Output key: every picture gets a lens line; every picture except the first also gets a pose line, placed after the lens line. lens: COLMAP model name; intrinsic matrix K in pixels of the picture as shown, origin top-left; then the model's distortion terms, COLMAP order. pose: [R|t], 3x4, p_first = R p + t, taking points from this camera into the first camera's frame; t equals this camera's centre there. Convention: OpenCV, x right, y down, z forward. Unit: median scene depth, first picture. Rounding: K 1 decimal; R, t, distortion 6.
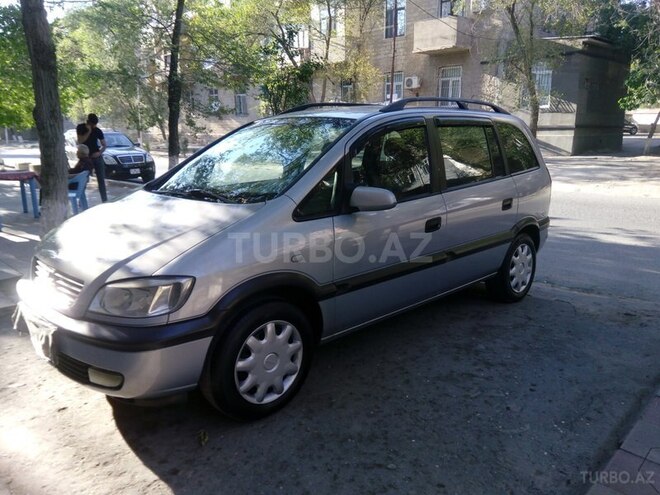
lens RADIAL K [[518.5, 0, 332.6], [0, 518.5, 244.8], [0, 0, 1]] dist [0.096873, -0.155123]
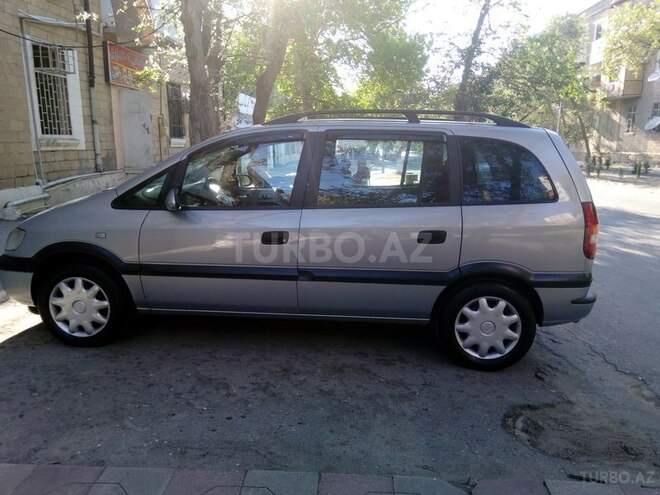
lens RADIAL K [[518.5, 0, 332.6], [0, 518.5, 244.8], [0, 0, 1]] dist [0.096873, -0.155123]
pose [[0.658936, 0.158241, -0.735366, 1.222767], [-0.180992, 0.982254, 0.049187, -0.114501], [0.730100, 0.100685, 0.675883, 0.506596]]
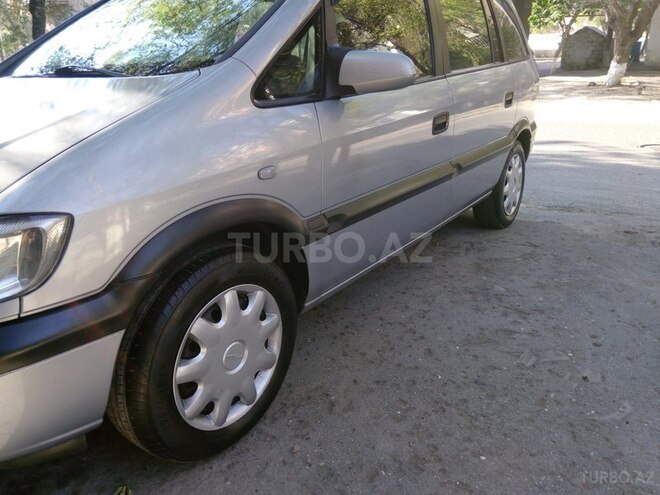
lens RADIAL K [[518.5, 0, 332.6], [0, 518.5, 244.8], [0, 0, 1]] dist [0.096873, -0.155123]
pose [[0.982626, -0.073906, 0.170245, -0.094406], [0.053274, 0.991010, 0.122724, 0.035604], [-0.177785, -0.111522, 0.977730, 0.404180]]
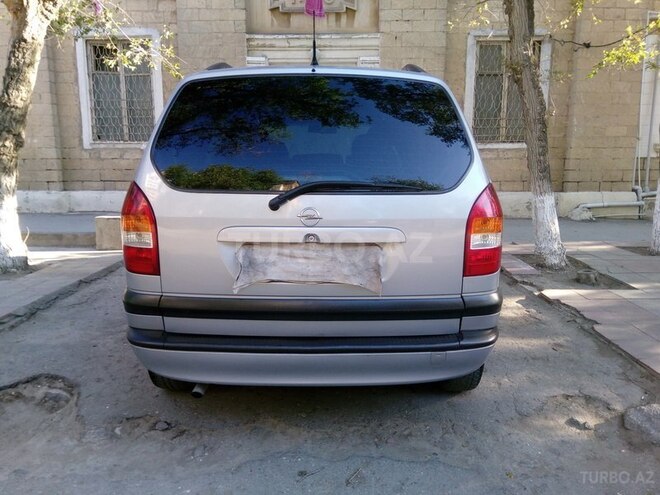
lens RADIAL K [[518.5, 0, 332.6], [0, 518.5, 244.8], [0, 0, 1]] dist [0.096873, -0.155123]
pose [[-0.709951, 0.119466, -0.694044, 1.044799], [-0.156861, 0.933925, 0.321213, -0.458022], [0.686560, 0.336915, -0.644302, 2.458154]]
